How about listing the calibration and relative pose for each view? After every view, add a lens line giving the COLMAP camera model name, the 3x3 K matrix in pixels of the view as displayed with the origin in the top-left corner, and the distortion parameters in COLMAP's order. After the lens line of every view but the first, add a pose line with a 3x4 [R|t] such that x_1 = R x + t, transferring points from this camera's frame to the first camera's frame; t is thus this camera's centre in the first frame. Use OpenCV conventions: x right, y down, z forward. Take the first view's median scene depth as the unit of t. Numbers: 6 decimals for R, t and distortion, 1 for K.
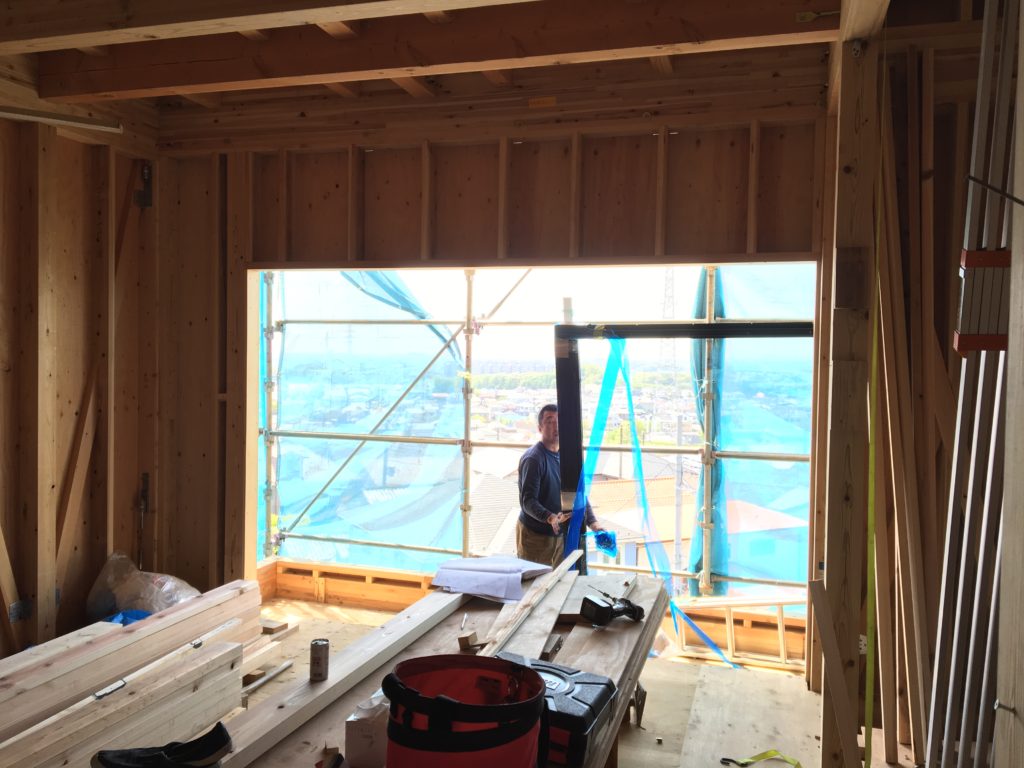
lens RADIAL K [[864.9, 0, 511.7], [0, 864.9, 382.8], [0, 0, 1]] dist [0.058232, -0.088307]
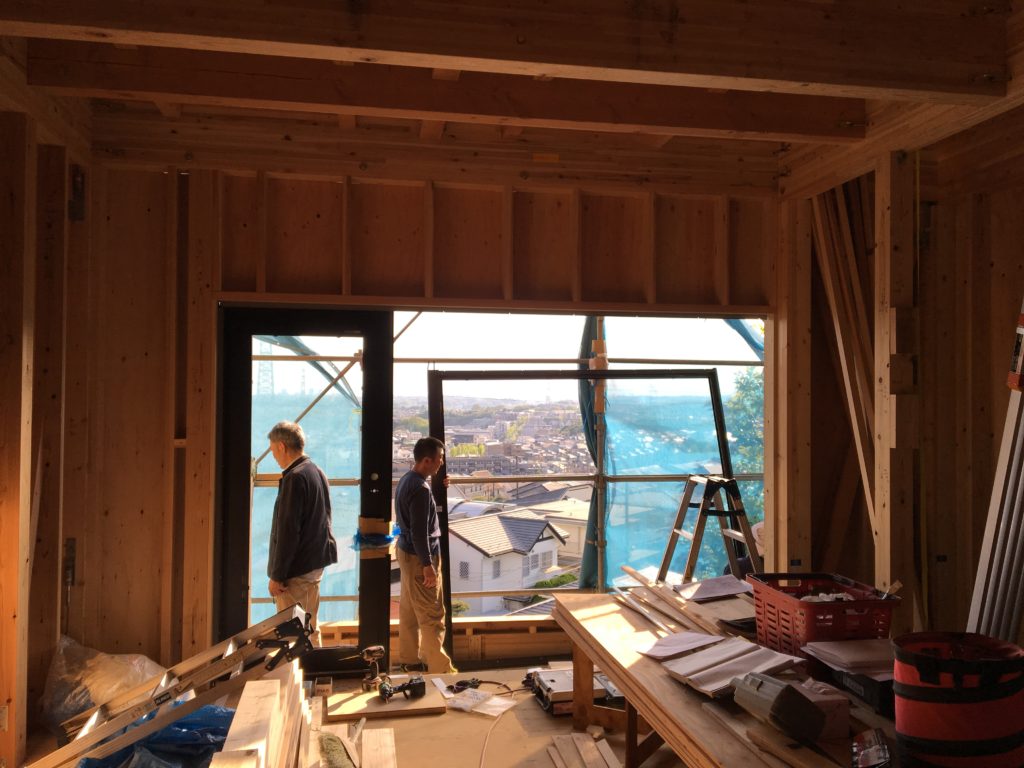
lens RADIAL K [[864.9, 0, 514.6], [0, 864.9, 386.0], [0, 0, 1]] dist [0.058232, -0.088307]
pose [[0.891376, -0.004592, 0.453241, -0.446215], [0.021740, 0.999231, -0.032633, -0.005248], [-0.452743, 0.038942, 0.890790, 0.064383]]
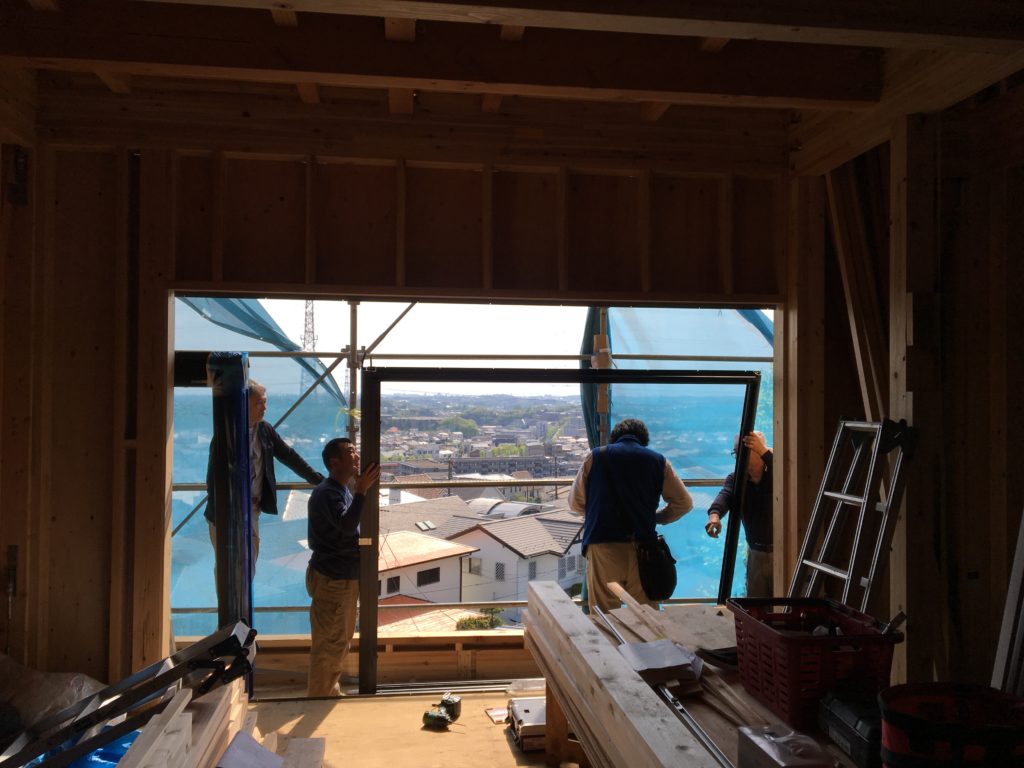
lens RADIAL K [[864.9, 0, 514.6], [0, 864.9, 384.1], [0, 0, 1]] dist [0.058232, -0.088307]
pose [[0.912157, -0.003430, 0.409826, -0.351402], [0.020007, 0.999145, -0.036168, -0.002925], [-0.409352, 0.041190, 0.911446, 0.110699]]
